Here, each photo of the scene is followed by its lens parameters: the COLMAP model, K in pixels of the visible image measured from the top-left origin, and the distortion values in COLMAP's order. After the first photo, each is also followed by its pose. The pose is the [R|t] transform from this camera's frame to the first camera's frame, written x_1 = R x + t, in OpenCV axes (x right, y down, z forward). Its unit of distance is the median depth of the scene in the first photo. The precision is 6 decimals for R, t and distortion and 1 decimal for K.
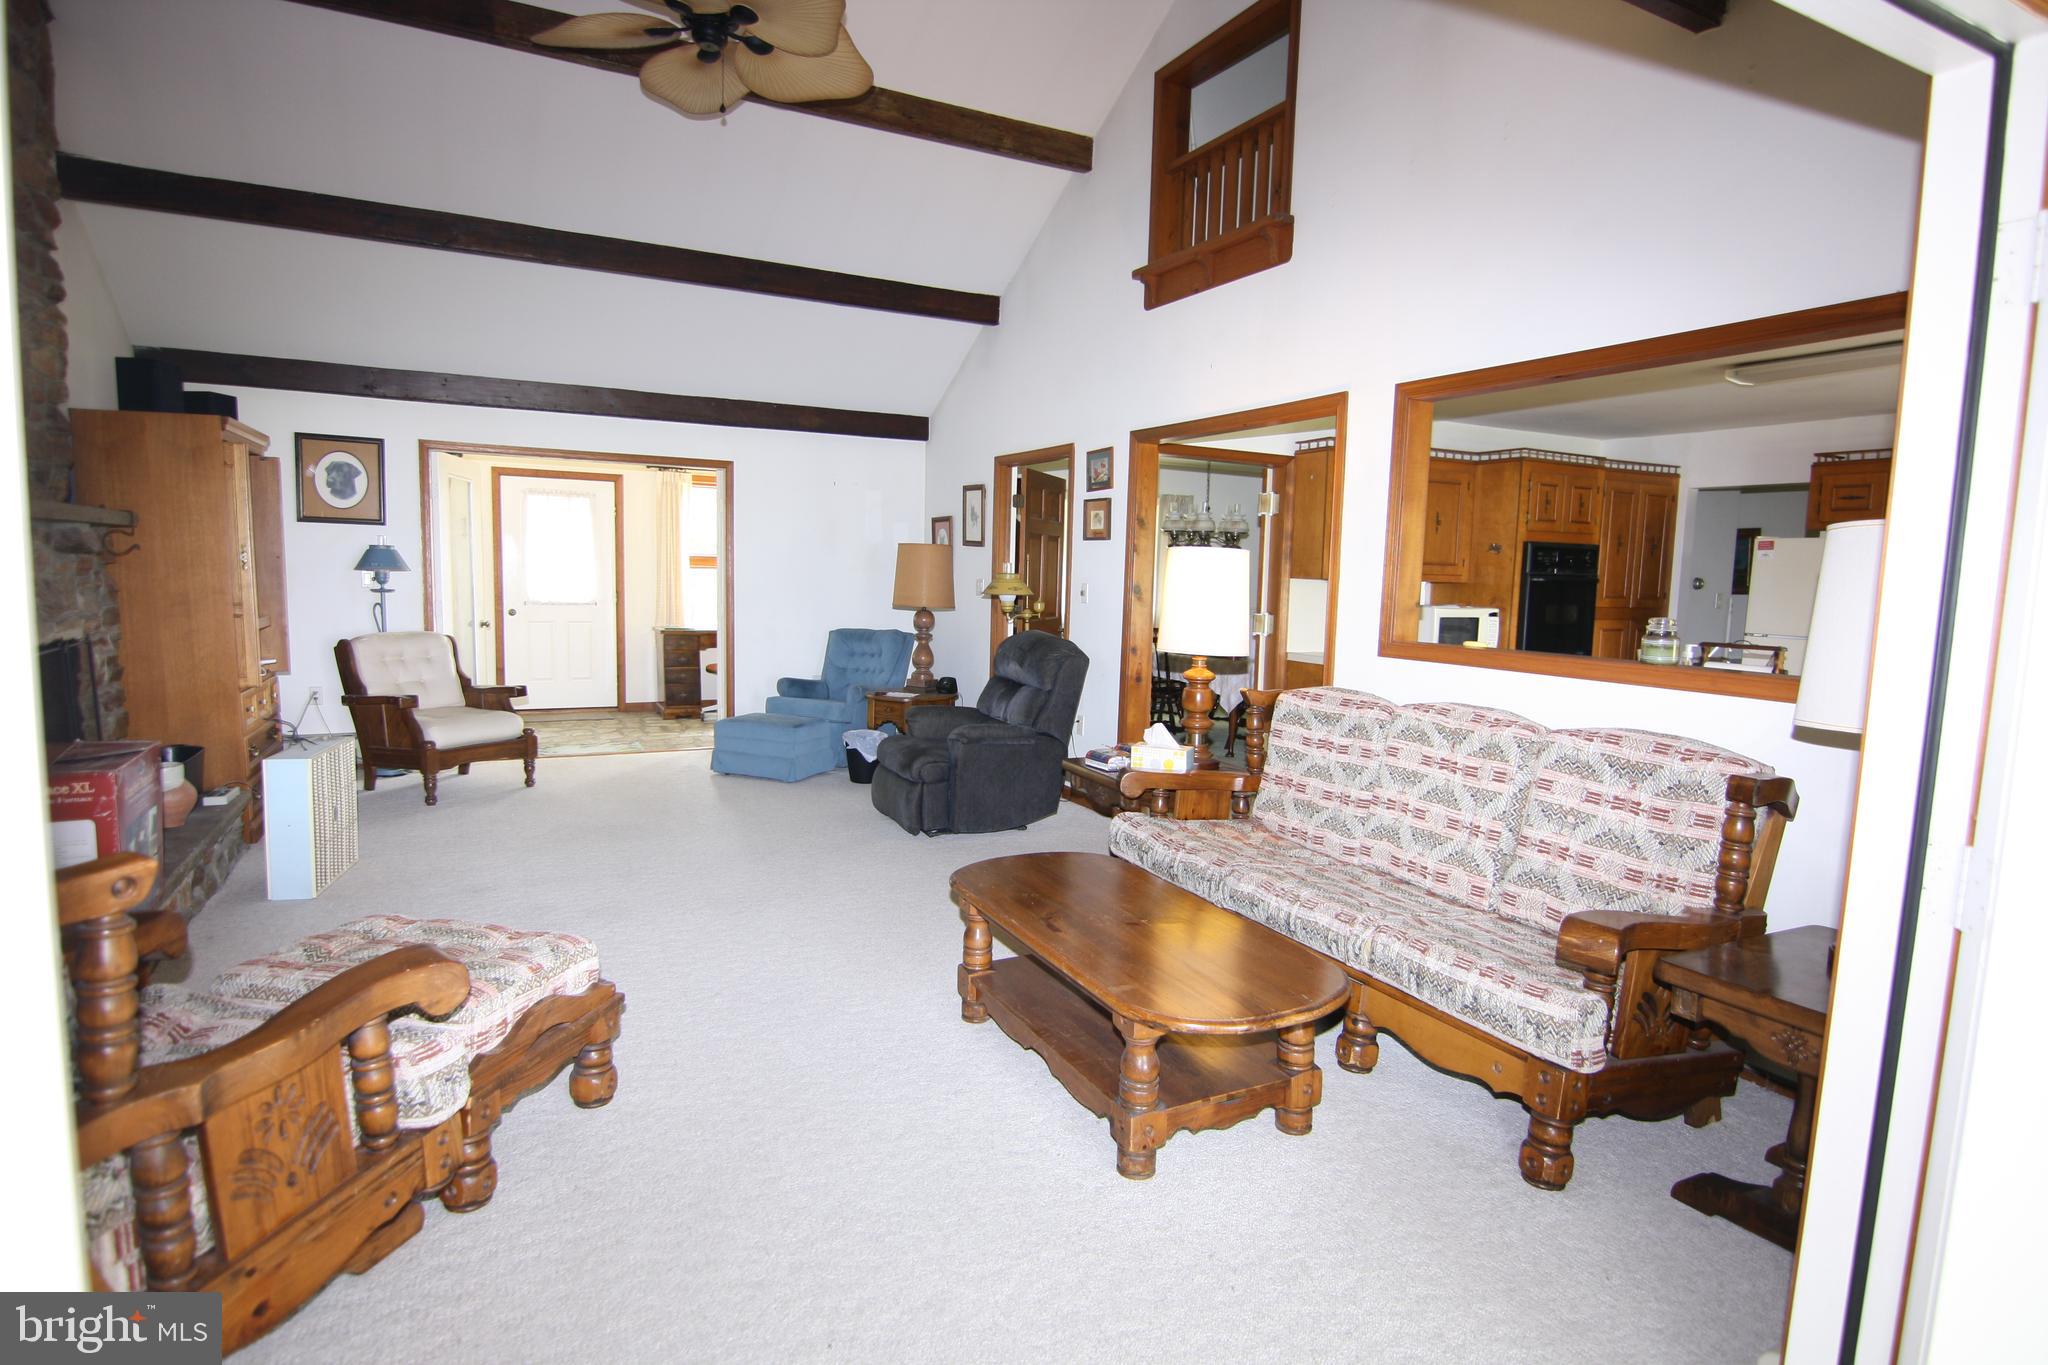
lens RADIAL K [[1081.2, 0, 1027.6], [0, 1081.2, 680.1], [0, 0, 1]] dist [-0.006342, -0.009035]
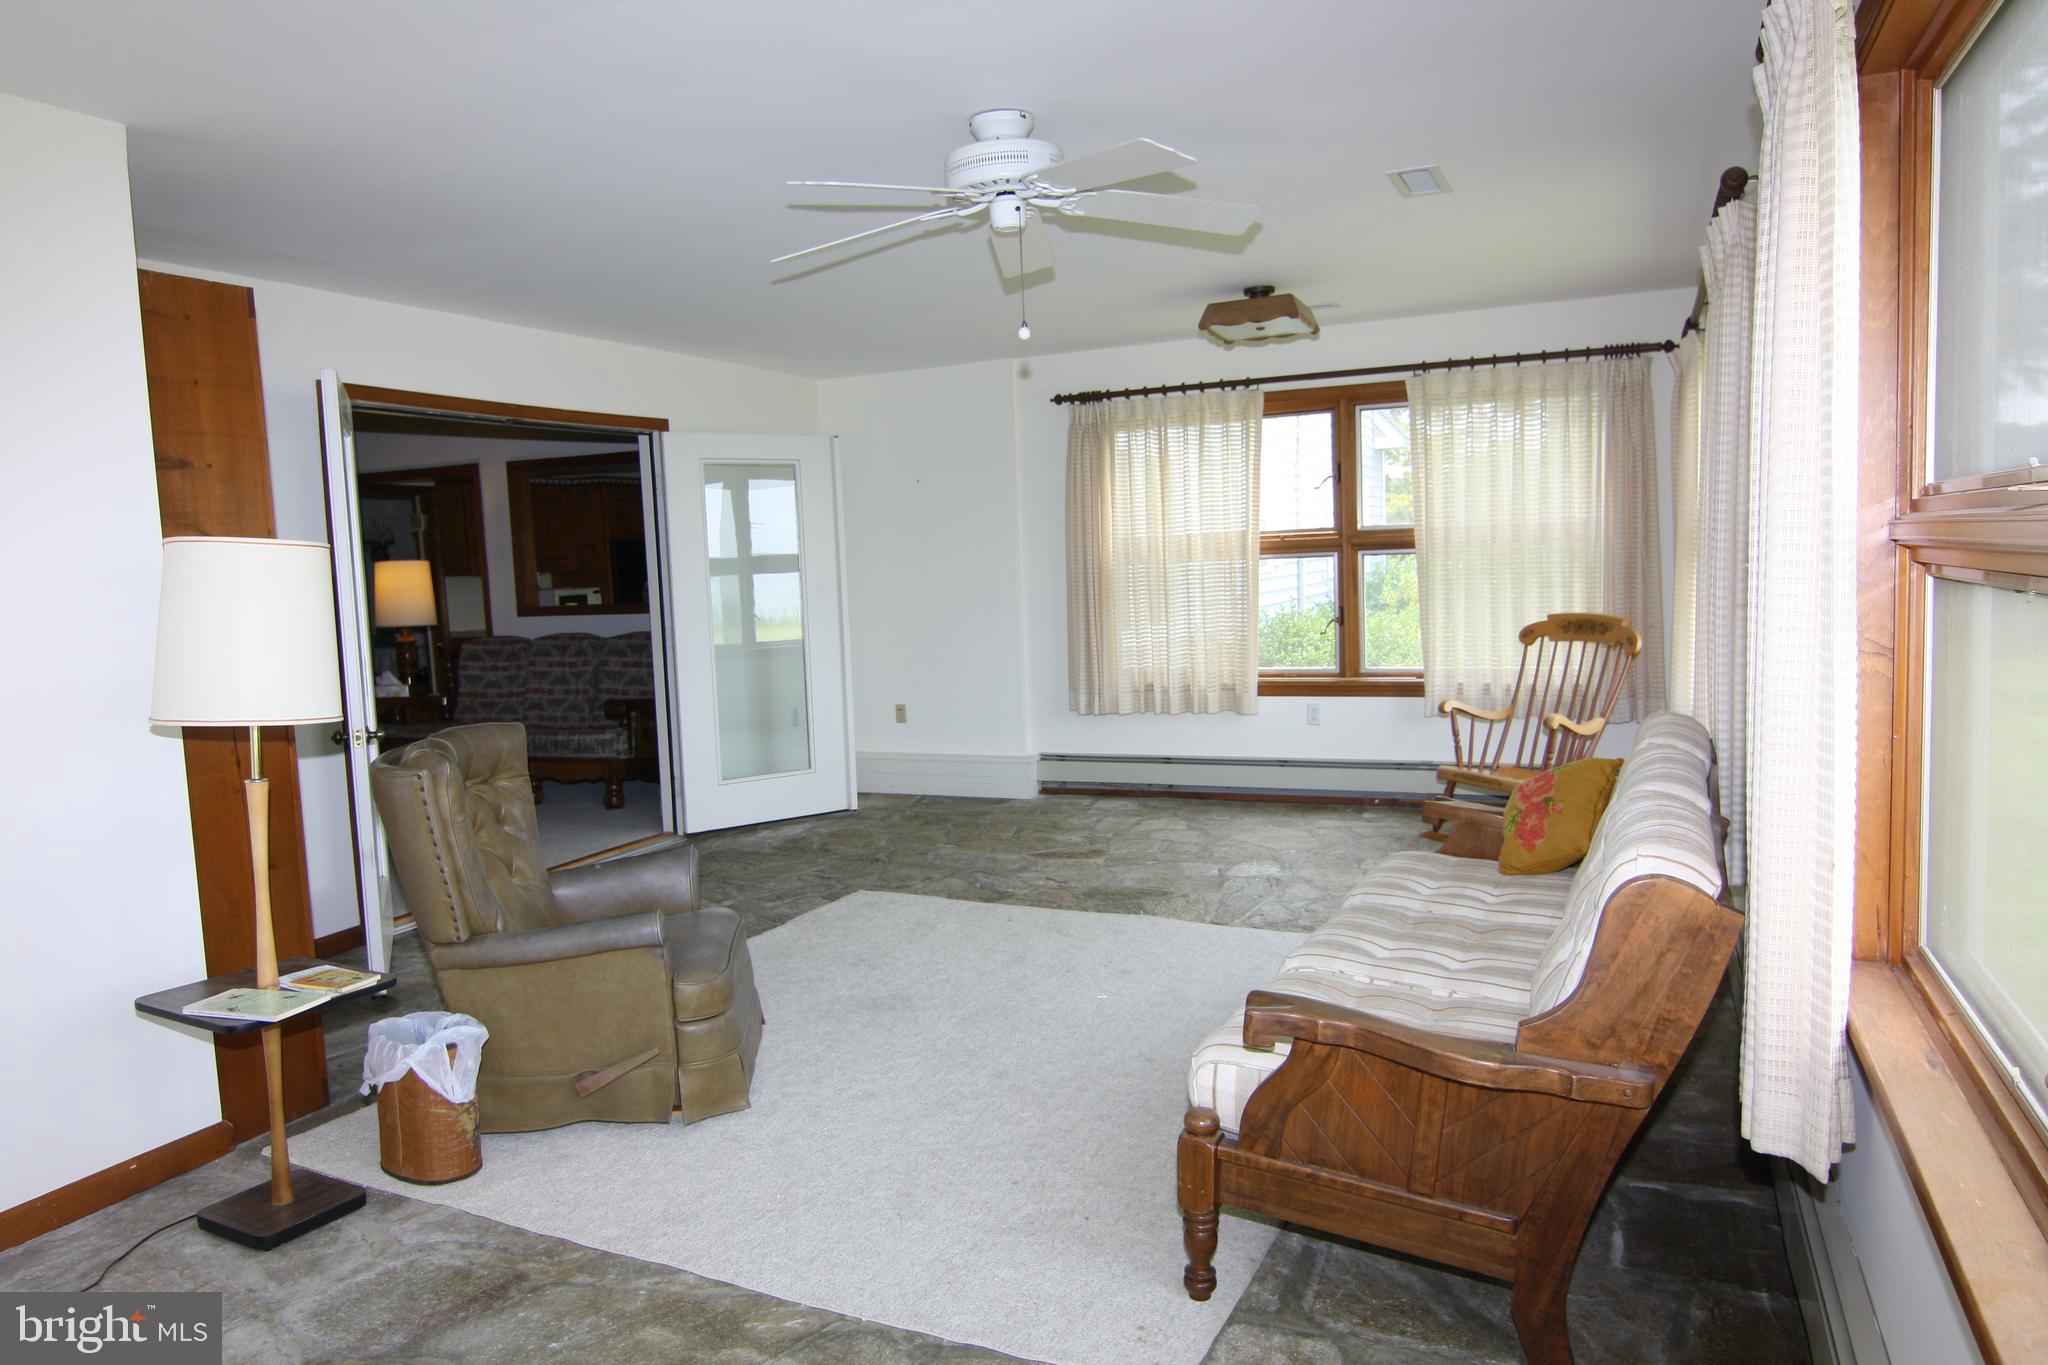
lens RADIAL K [[1344.4, 0, 1025.7], [0, 1344.4, 686.5], [0, 0, 1]] dist [-0.000549, -0.000369]
pose [[0.777387, -0.121273, 0.617221, -0.441447], [0.125856, 0.991385, 0.036275, 0.129256], [-0.616303, 0.049482, 0.785953, -1.357732]]
